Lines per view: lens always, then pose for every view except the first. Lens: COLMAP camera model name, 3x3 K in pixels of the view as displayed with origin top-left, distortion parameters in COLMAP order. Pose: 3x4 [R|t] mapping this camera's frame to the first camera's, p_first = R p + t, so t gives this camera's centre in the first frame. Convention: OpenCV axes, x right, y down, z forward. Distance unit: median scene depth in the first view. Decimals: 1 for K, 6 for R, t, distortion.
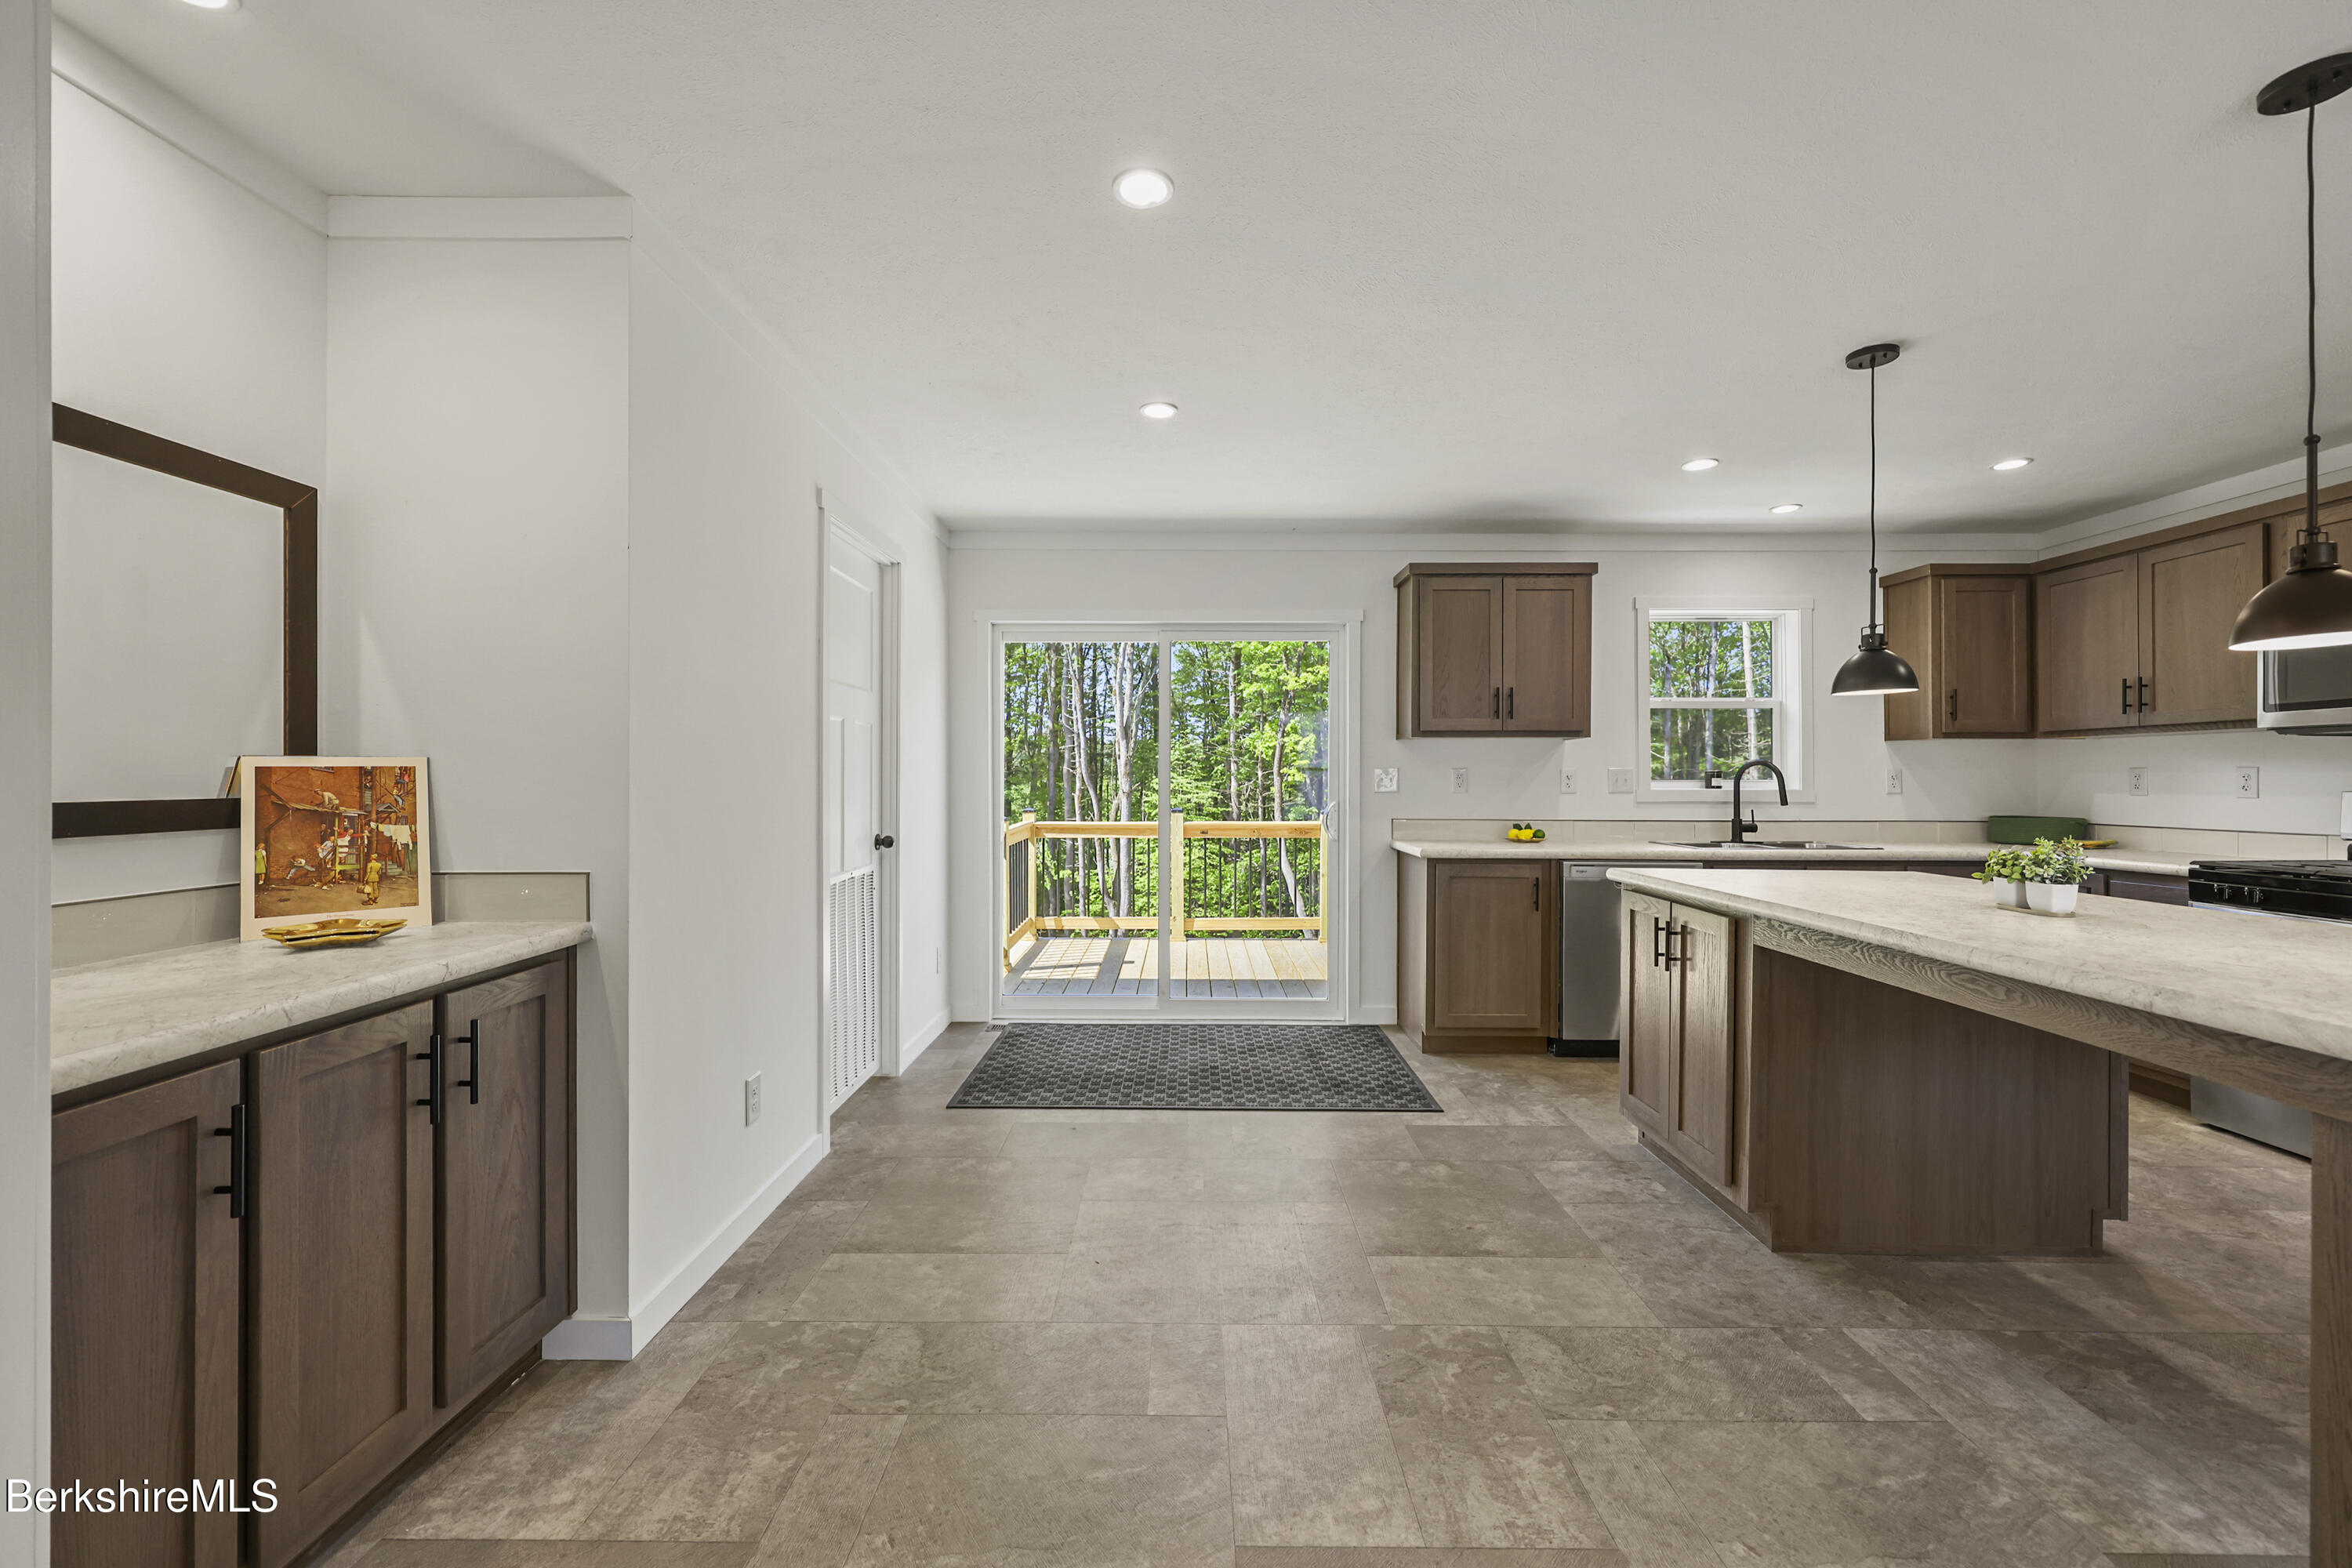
lens RADIAL K [[953.0, 0, 1172.2], [0, 953.0, 773.1], [0, 0, 1]] dist [-0.001688, -0.000411]
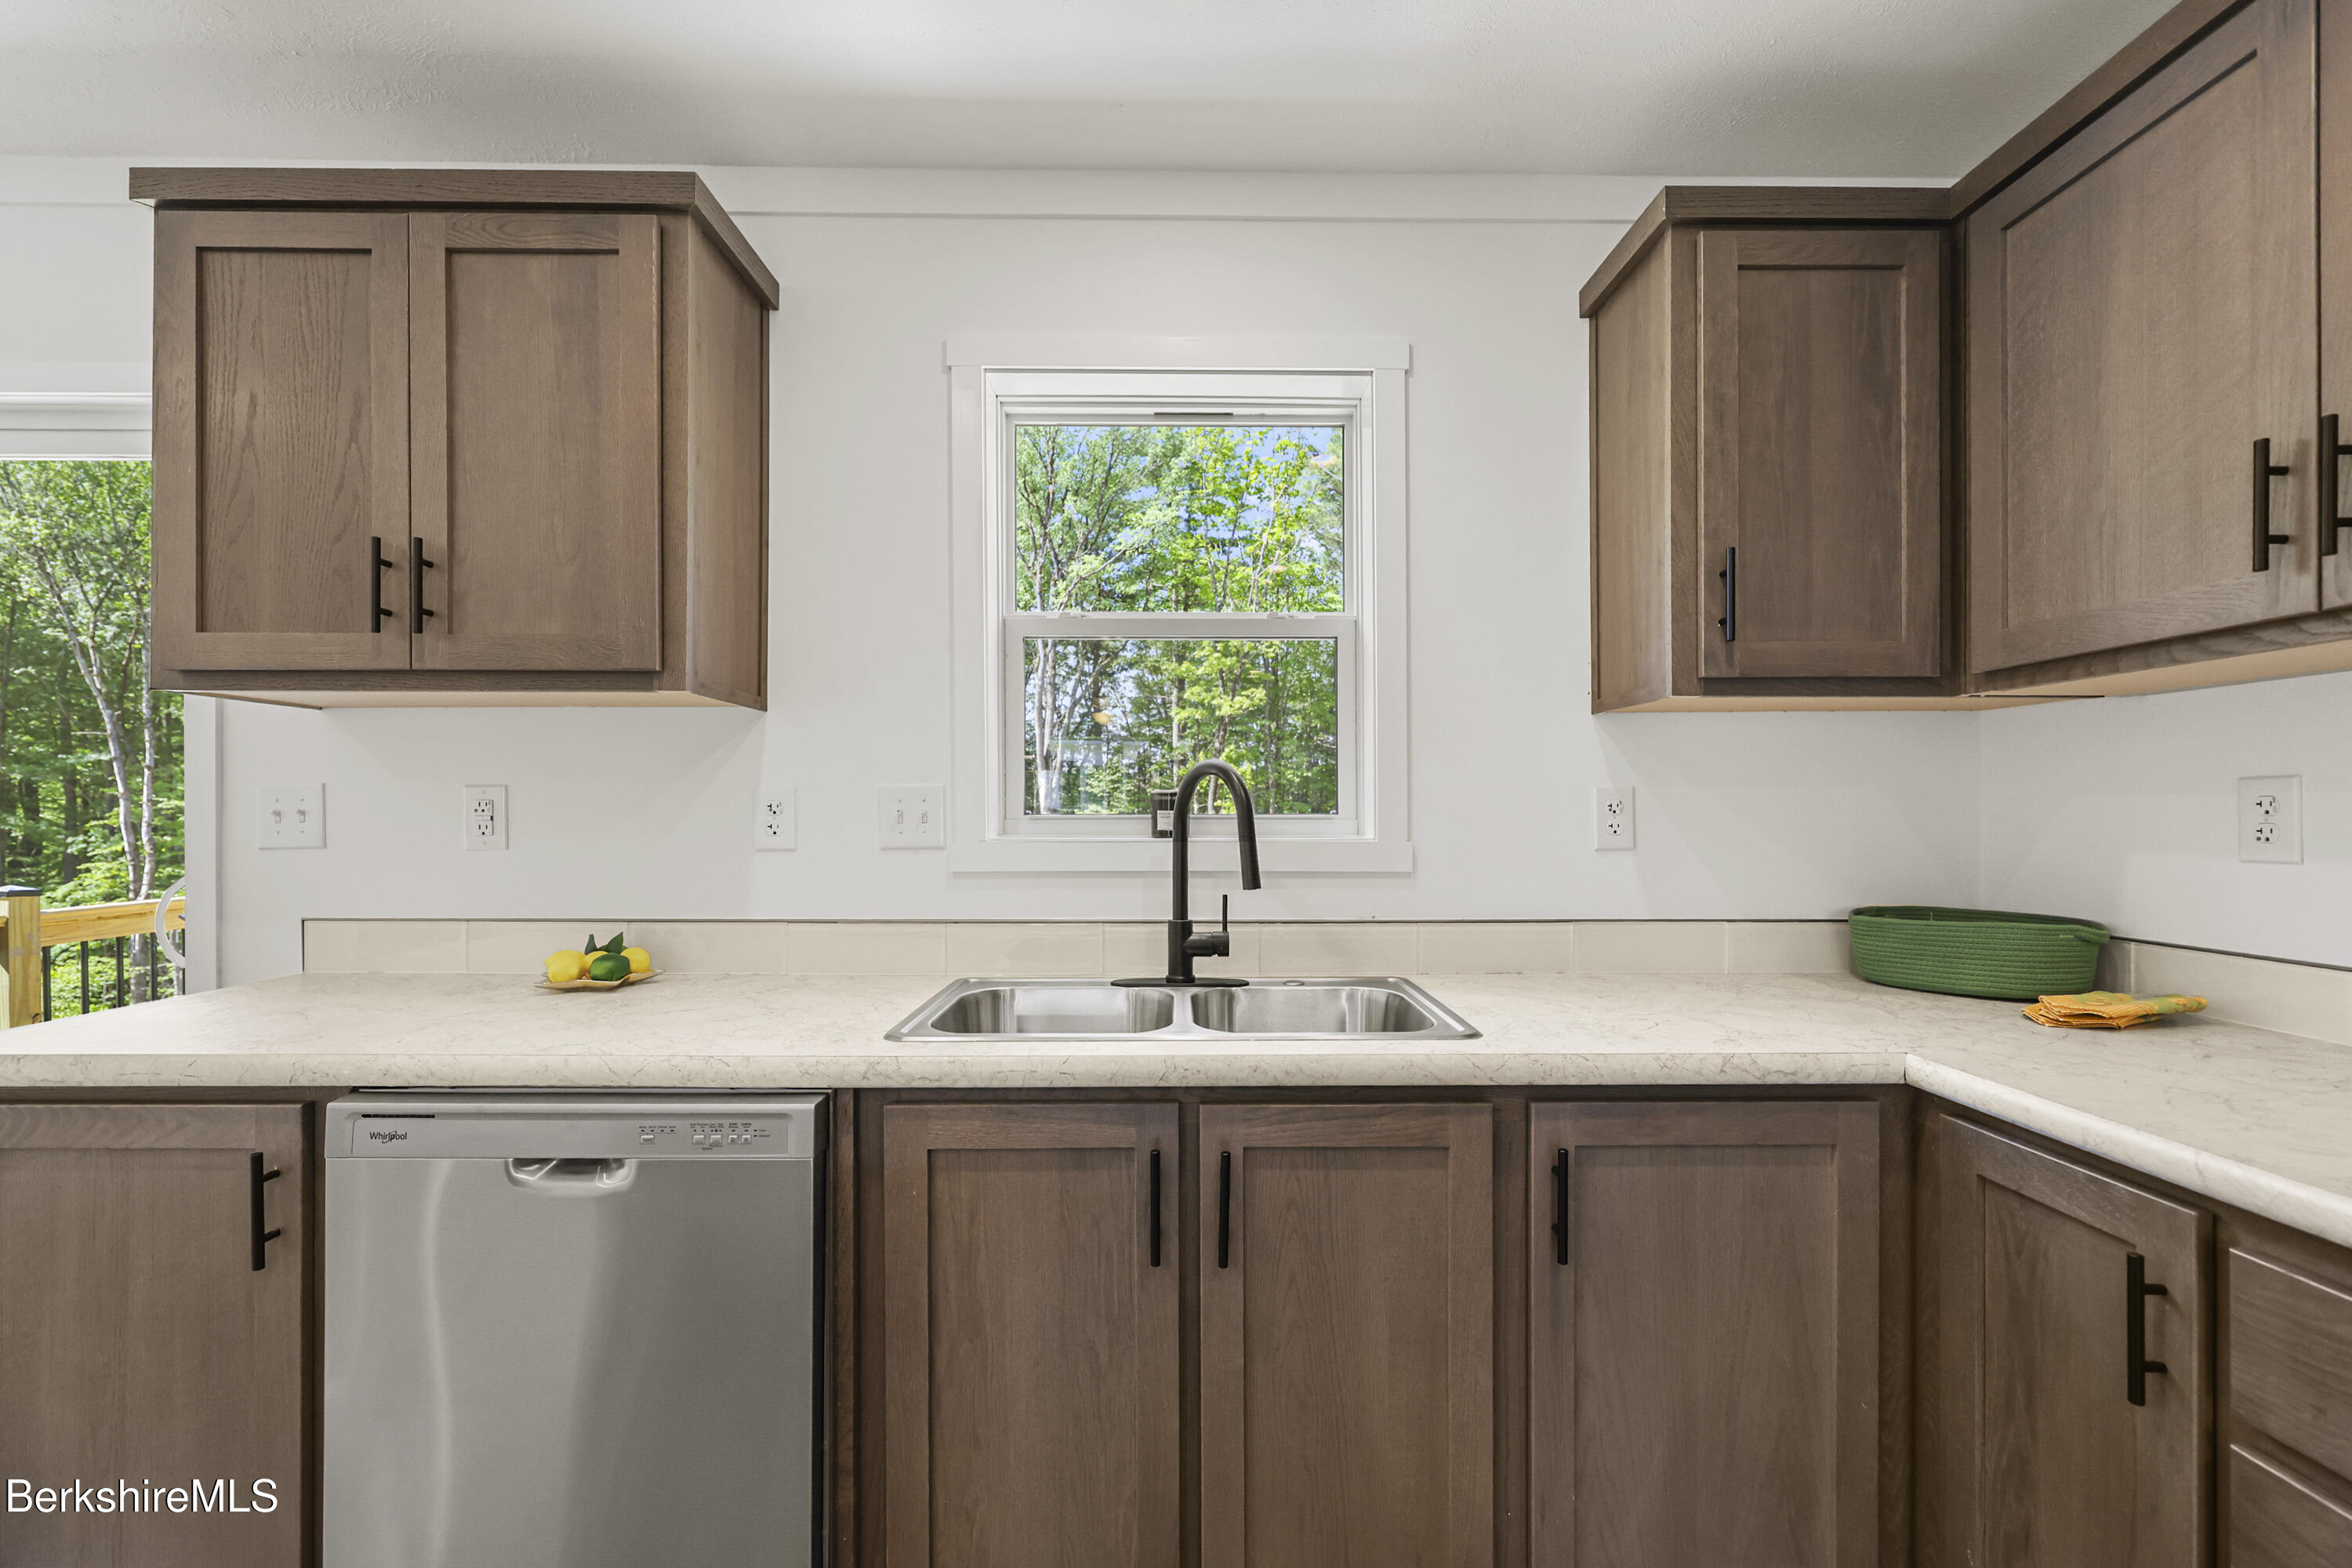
lens RADIAL K [[953.0, 0, 1202.4], [0, 953.0, 814.8], [0, 0, 1]] dist [-0.001688, -0.000411]
pose [[0.999527, -0.001395, 0.030714, 0.619953], [0.001115, 0.999958, 0.009136, 0.003939], [-0.030726, -0.009098, 0.999486, 0.661403]]
